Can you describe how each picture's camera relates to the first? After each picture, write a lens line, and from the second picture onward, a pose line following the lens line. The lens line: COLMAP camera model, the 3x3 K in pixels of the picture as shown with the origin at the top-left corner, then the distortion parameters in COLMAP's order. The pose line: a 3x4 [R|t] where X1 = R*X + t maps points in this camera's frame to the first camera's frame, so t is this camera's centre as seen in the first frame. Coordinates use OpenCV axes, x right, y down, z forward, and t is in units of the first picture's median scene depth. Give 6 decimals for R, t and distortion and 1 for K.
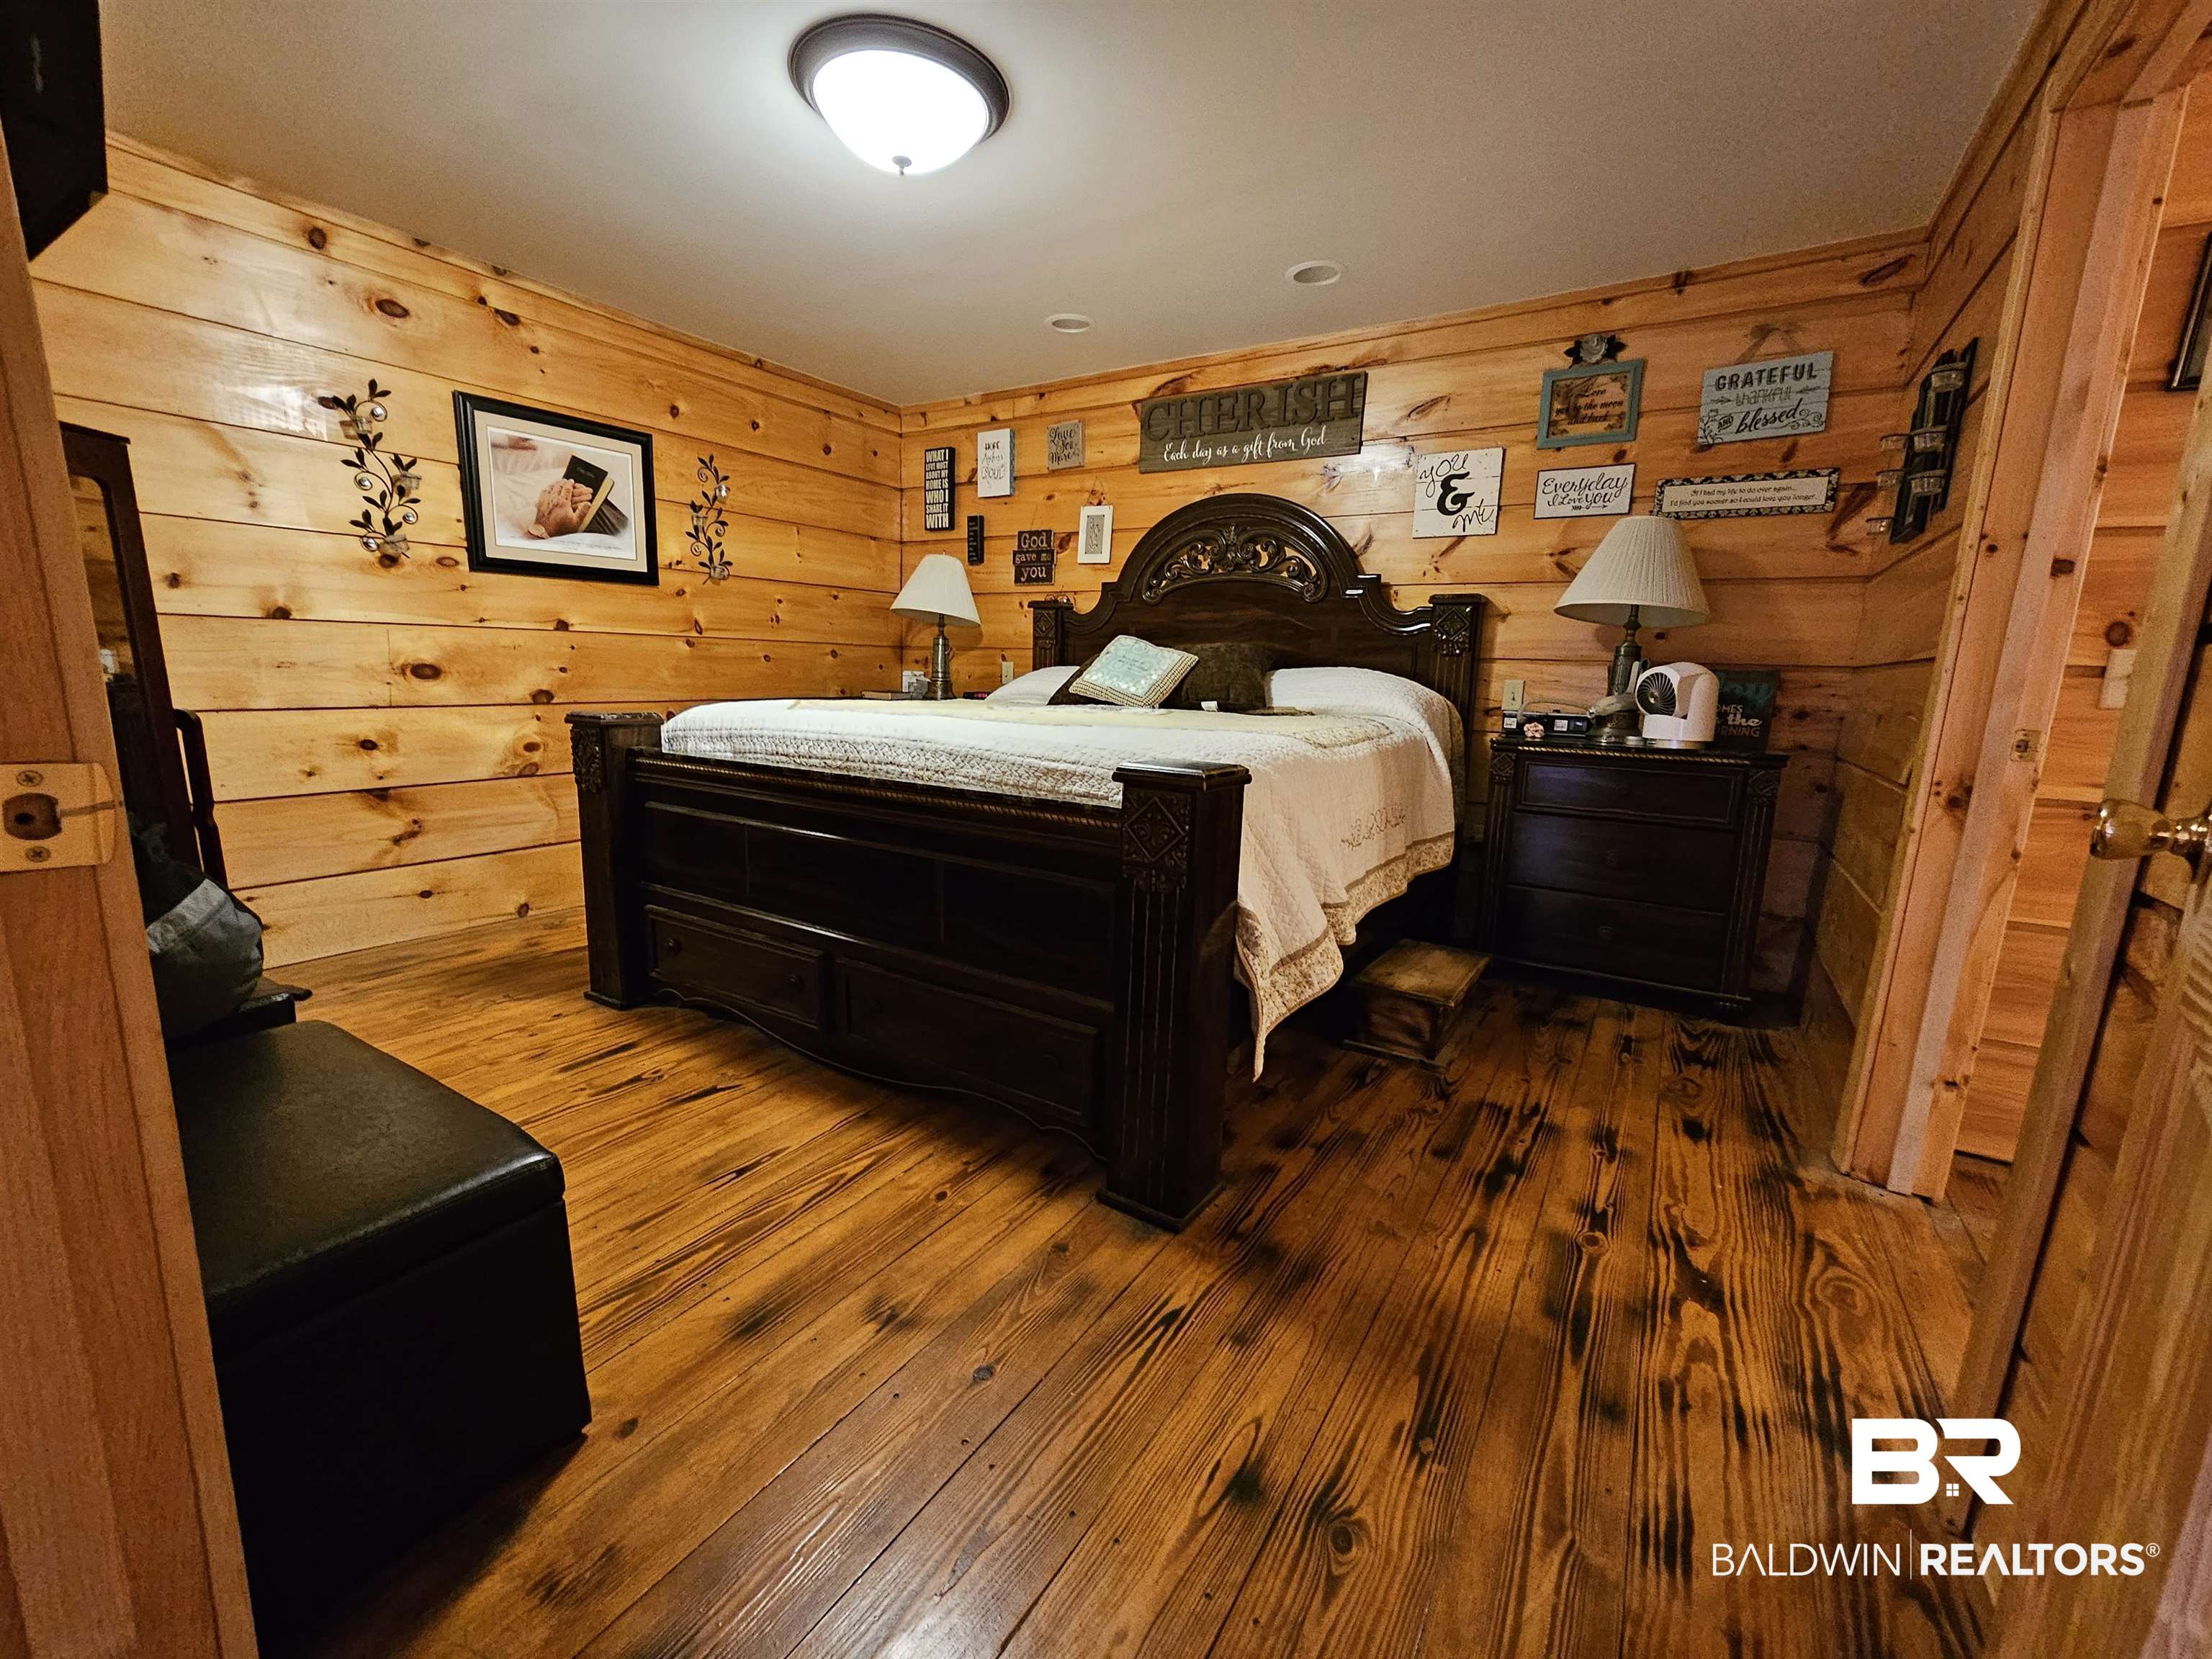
lens RADIAL K [[906.5, 0, 1103.4], [0, 906.5, 832.9], [0, 0, 1]] dist [0.003904, -0.000581]
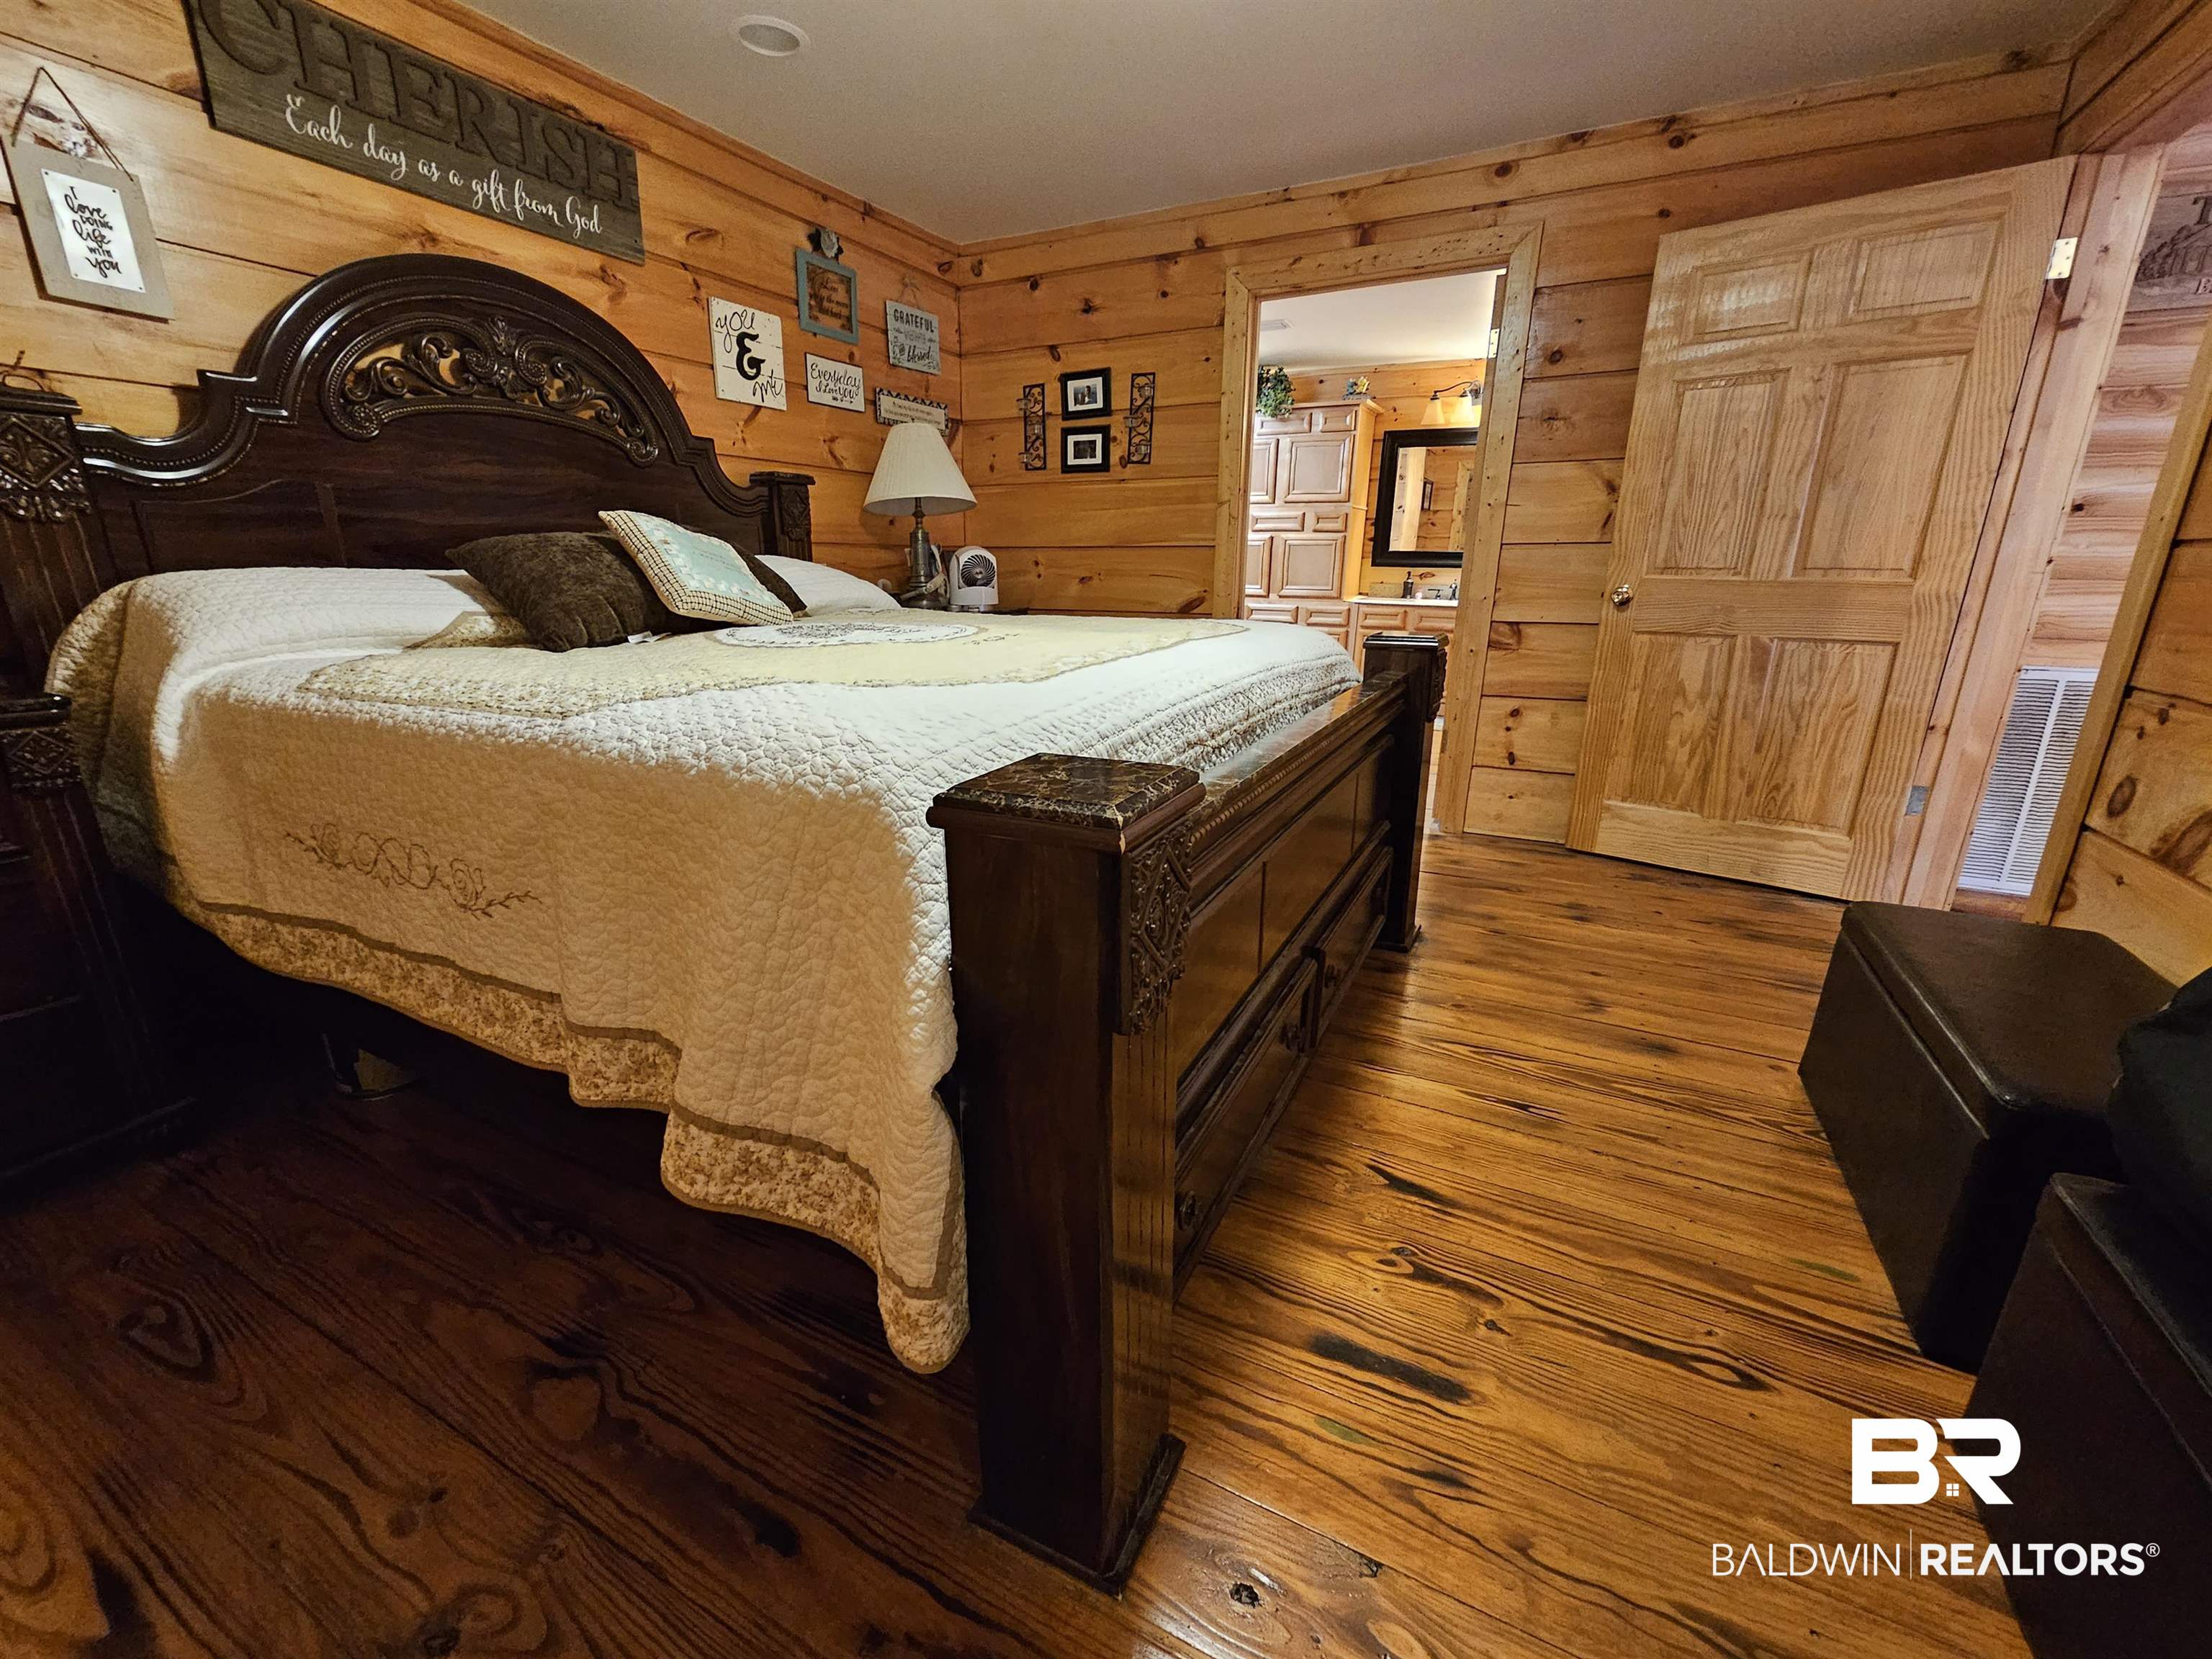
lens RADIAL K [[906.5, 0, 1095.3], [0, 906.5, 829.0], [0, 0, 1]] dist [0.003904, -0.000581]
pose [[-0.089163, -0.315216, 0.944822, -0.711553], [0.174422, 0.929000, 0.326398, -0.185113], [-0.980626, 0.193900, -0.027852, 0.848148]]
